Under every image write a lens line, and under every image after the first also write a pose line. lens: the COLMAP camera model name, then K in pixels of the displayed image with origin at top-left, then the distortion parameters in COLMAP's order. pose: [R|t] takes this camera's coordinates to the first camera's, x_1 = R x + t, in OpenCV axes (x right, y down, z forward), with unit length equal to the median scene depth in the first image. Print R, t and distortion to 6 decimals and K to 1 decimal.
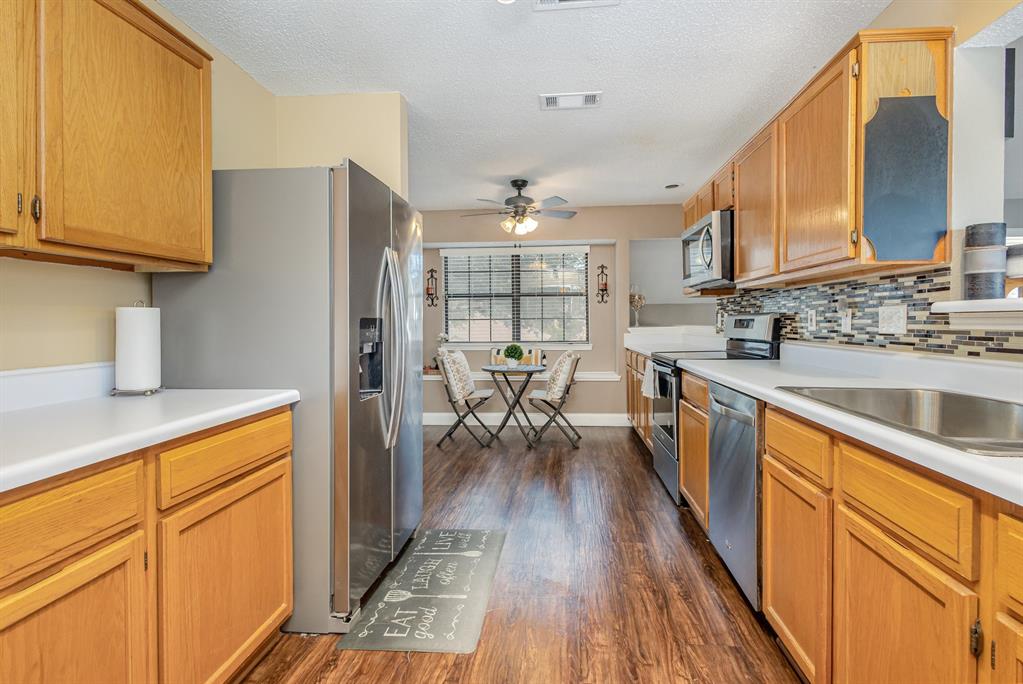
lens RADIAL K [[481.1, 0, 515.7], [0, 481.1, 323.4], [0, 0, 1]] dist [0.002554, 0.000402]
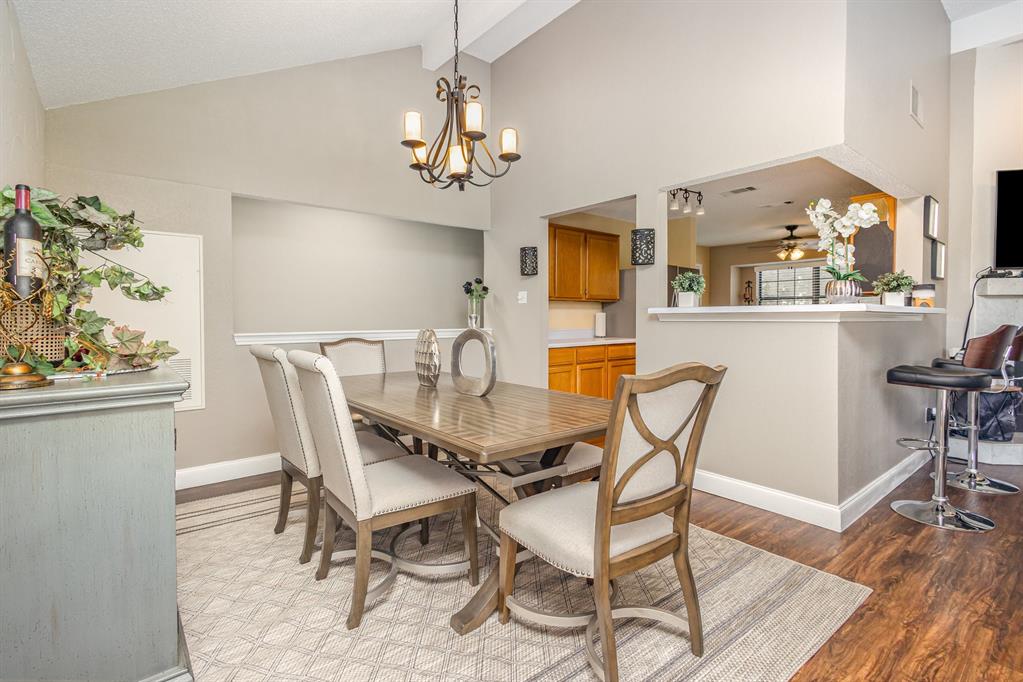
lens RADIAL K [[481.1, 0, 515.7], [0, 481.1, 322.4], [0, 0, 1]] dist [0.002554, 0.000402]
pose [[0.706189, 0.013718, -0.707890, 0.823541], [-0.002342, 0.999852, 0.017040, -0.013197], [0.708019, -0.010376, 0.706117, -1.246578]]
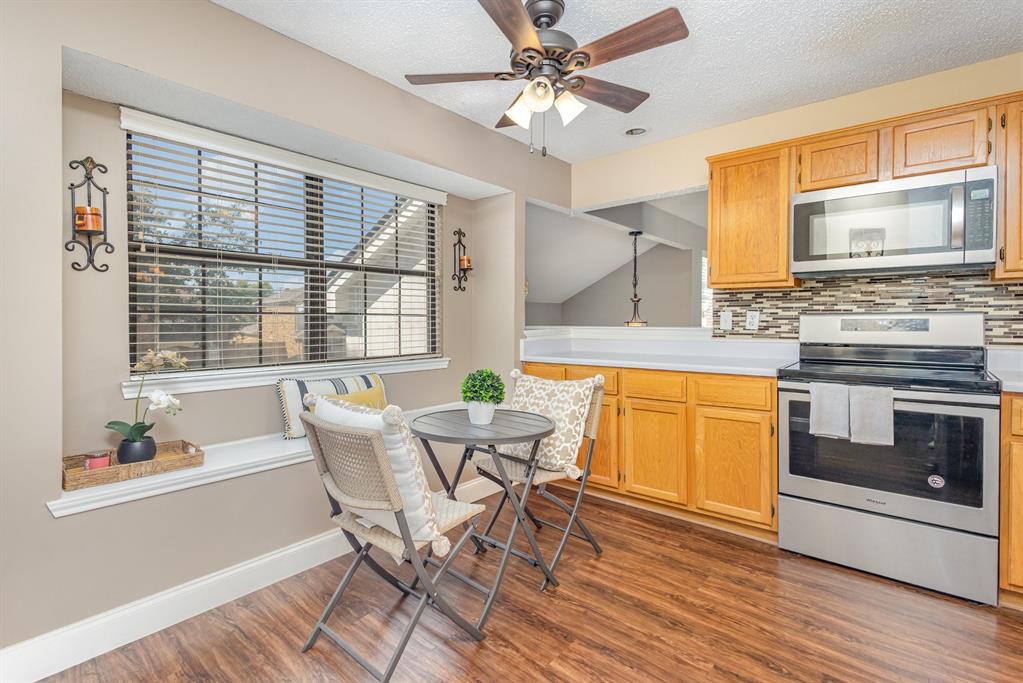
lens RADIAL K [[481.1, 0, 515.7], [0, 481.1, 322.9], [0, 0, 1]] dist [0.002554, 0.000402]
pose [[0.565738, 0.005125, 0.824569, -0.633743], [-0.002213, 0.999987, -0.004697, 0.004030], [-0.824582, 0.000832, 0.565742, 1.285140]]
